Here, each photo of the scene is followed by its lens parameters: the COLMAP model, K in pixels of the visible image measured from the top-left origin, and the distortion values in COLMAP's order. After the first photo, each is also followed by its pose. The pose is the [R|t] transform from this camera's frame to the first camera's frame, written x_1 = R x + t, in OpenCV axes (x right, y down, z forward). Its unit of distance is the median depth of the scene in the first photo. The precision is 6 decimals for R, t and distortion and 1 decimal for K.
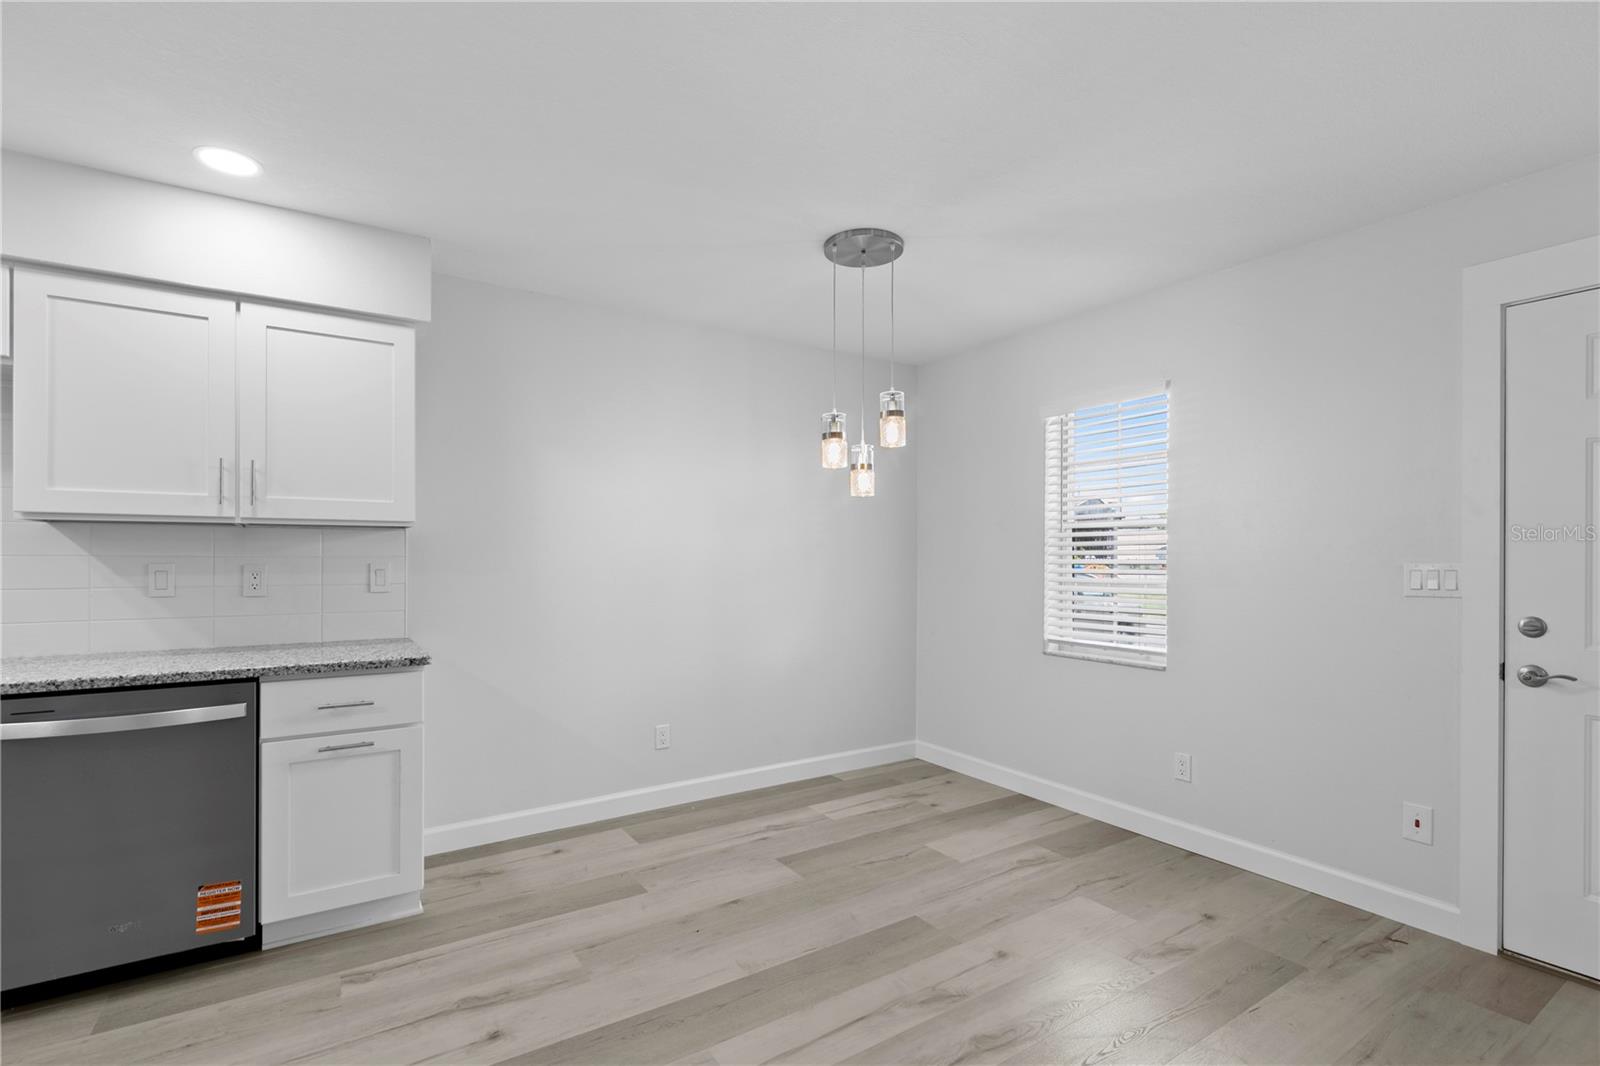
lens RADIAL K [[732.1, 0, 795.6], [0, 732.1, 557.2], [0, 0, 1]] dist [-0.000398, -0.001386]
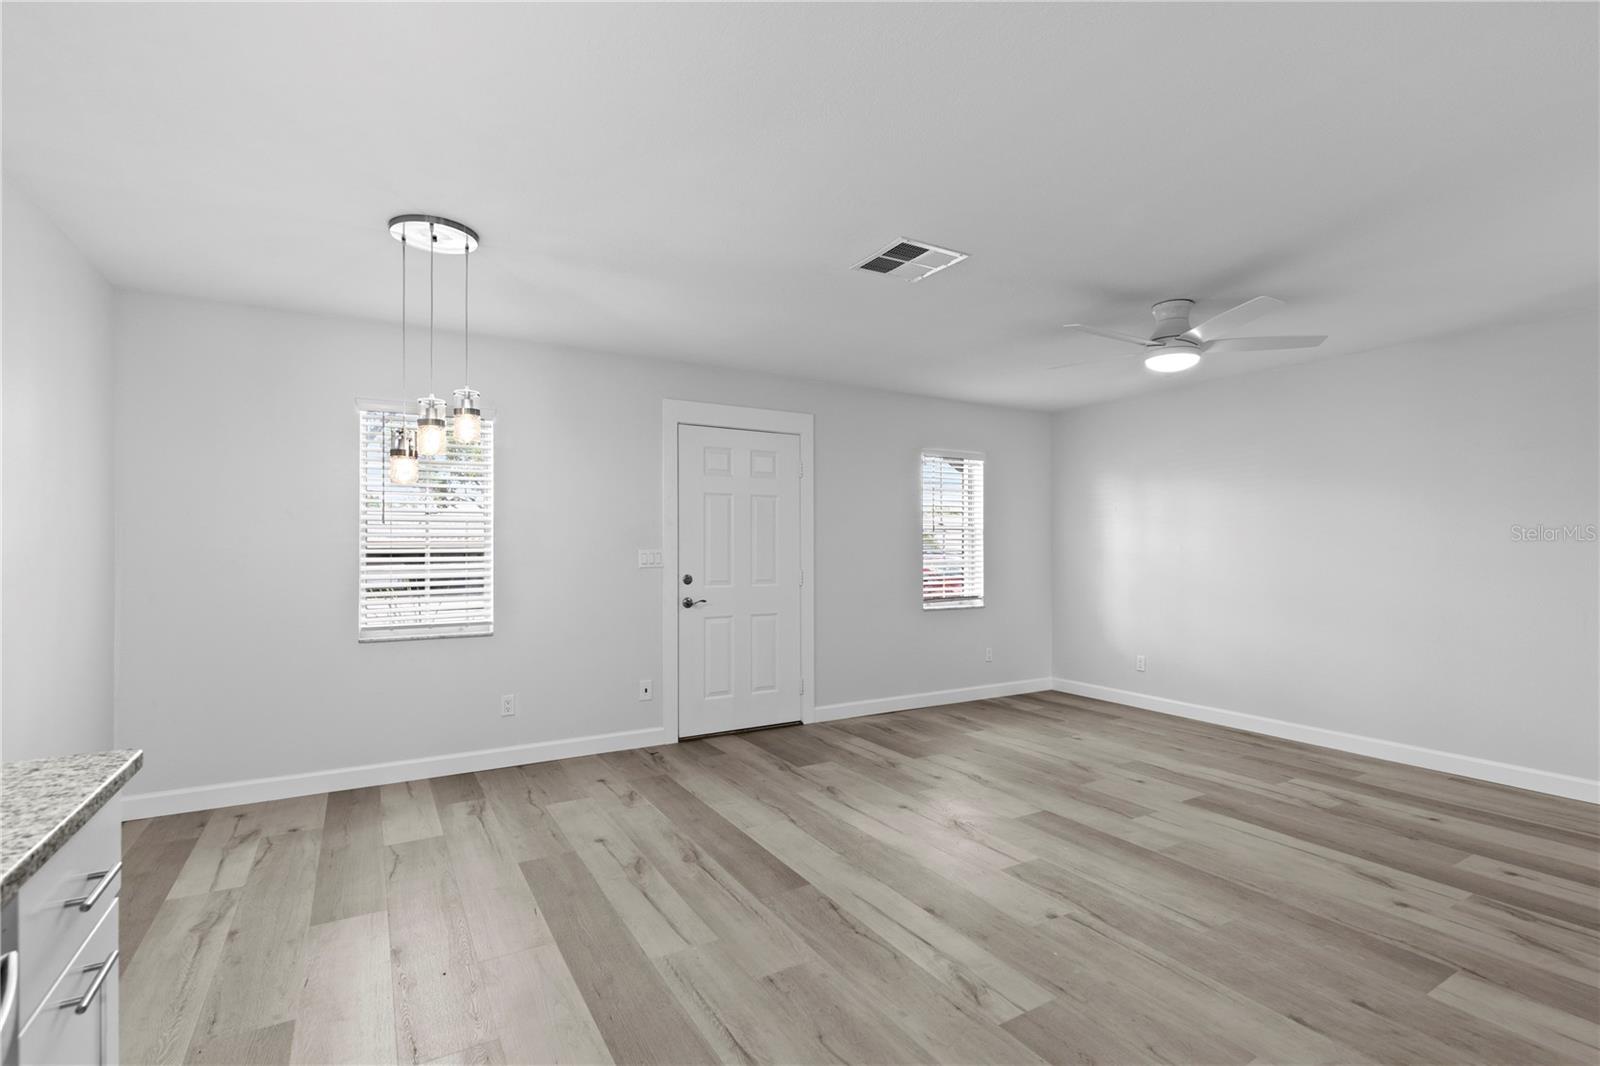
lens RADIAL K [[732.1, 0, 802.6], [0, 732.1, 535.2], [0, 0, 1]] dist [-0.000398, -0.001386]
pose [[0.045422, 0.011541, 0.998901, -0.991198], [0.001712, 0.999931, -0.011631, -0.005856], [-0.998966, 0.002239, 0.045400, 0.524104]]
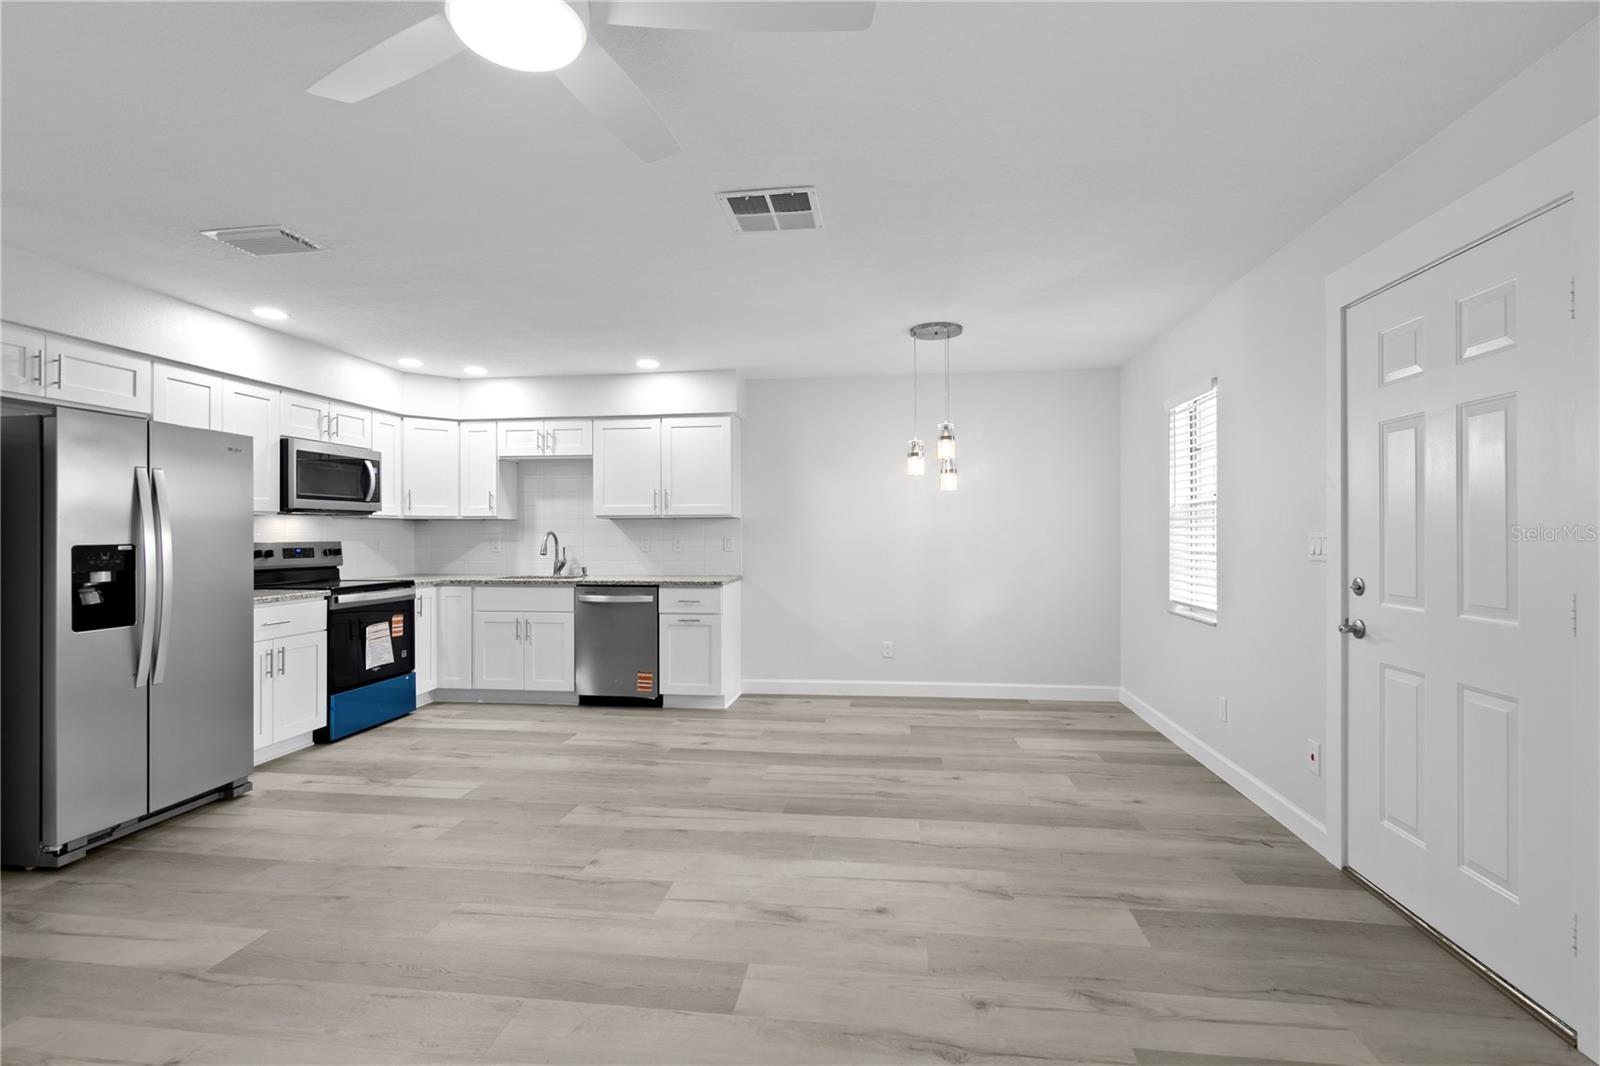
lens RADIAL K [[732.1, 0, 801.5], [0, 732.1, 530.1], [0, 0, 1]] dist [-0.000398, -0.001386]
pose [[0.760222, -0.008766, -0.649604, 1.000001], [0.005166, 0.999959, -0.007448, 0.008922], [0.649642, 0.002306, 0.760237, -0.413546]]
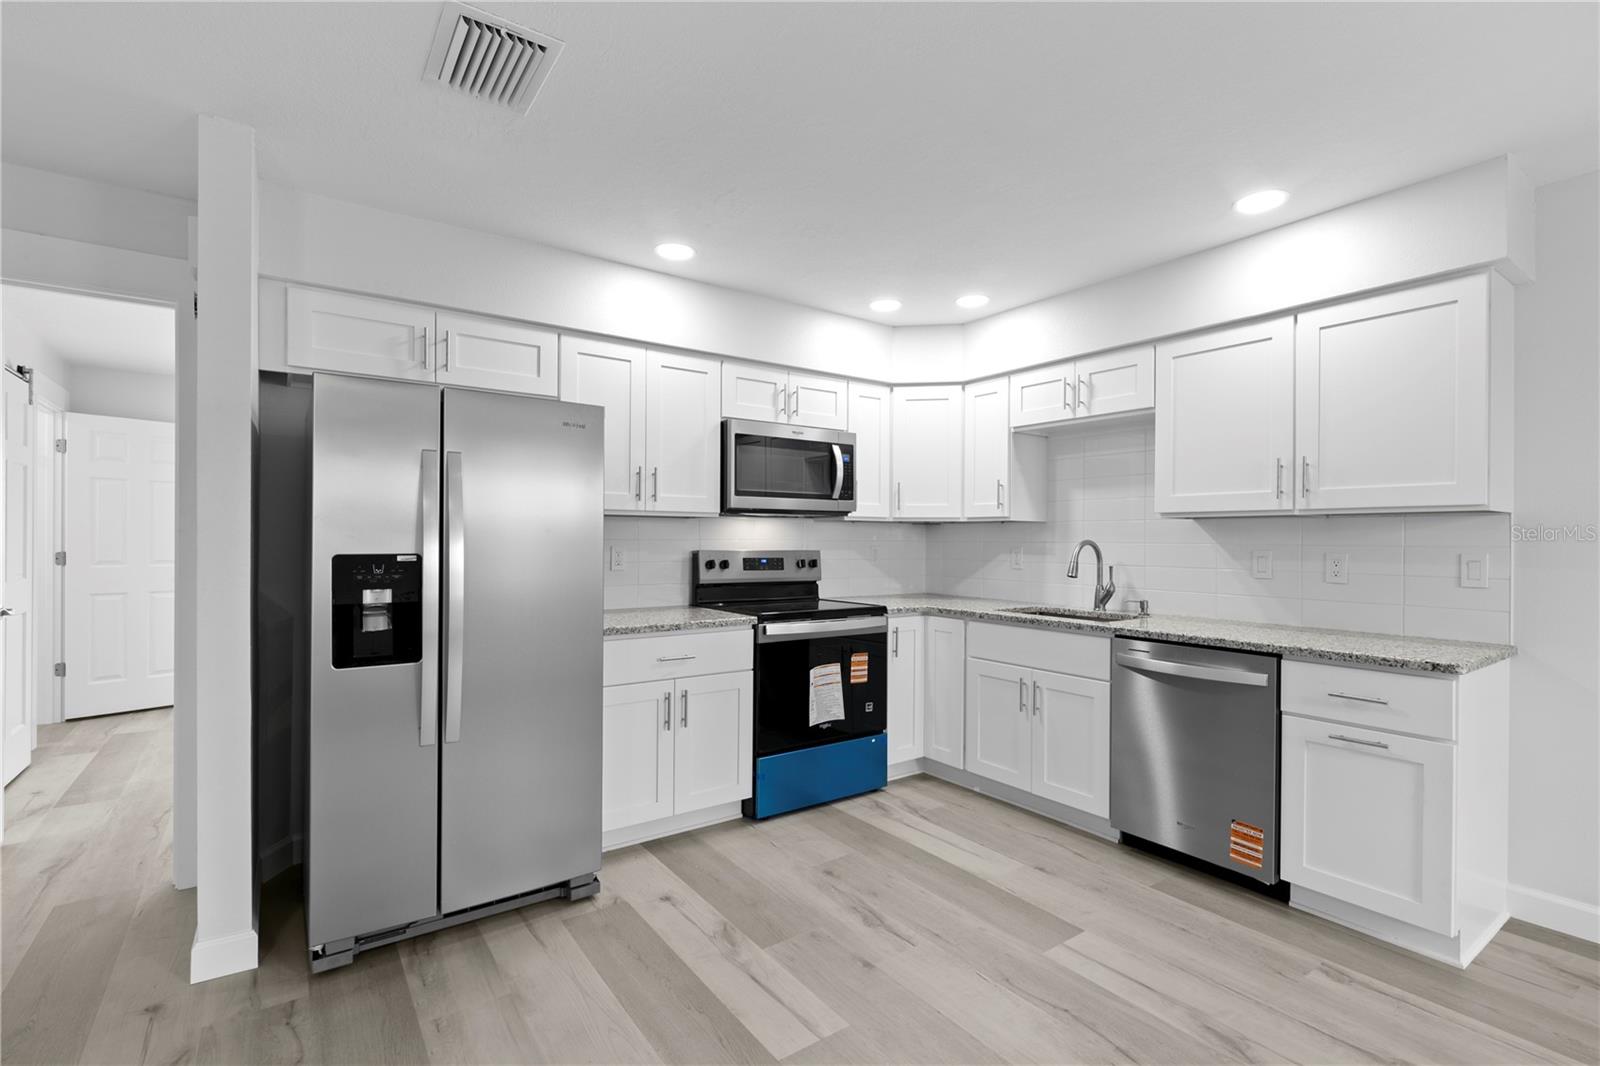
lens RADIAL K [[732.1, 0, 801.2], [0, 732.1, 541.1], [0, 0, 1]] dist [-0.000398, -0.001386]
pose [[0.038322, -0.000568, -0.999265, 0.310561], [-0.006908, 0.999976, -0.000833, -0.000525], [0.999242, 0.006935, 0.038317, 0.211518]]
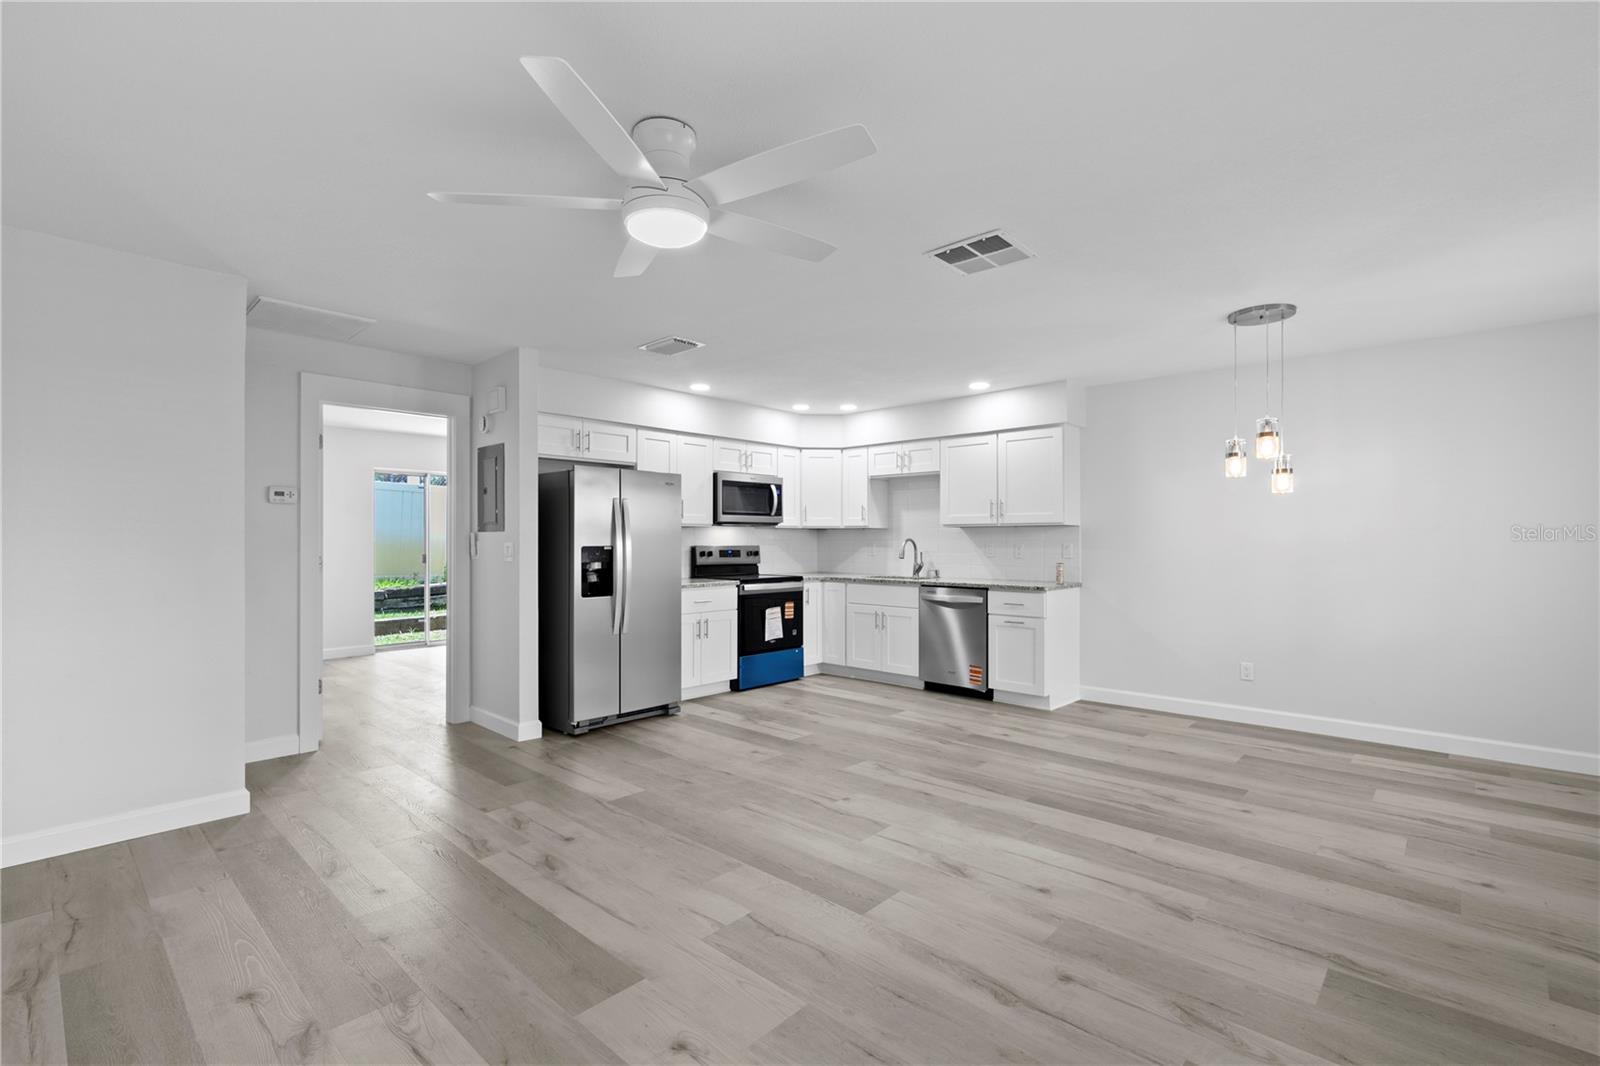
lens RADIAL K [[732.1, 0, 796.8], [0, 732.1, 531.6], [0, 0, 1]] dist [-0.000398, -0.001386]
pose [[0.235632, -0.014697, -0.971731, 1.392980], [-0.000598, 0.999883, -0.015268, 0.008621], [0.971842, 0.004179, 0.235596, -0.199383]]
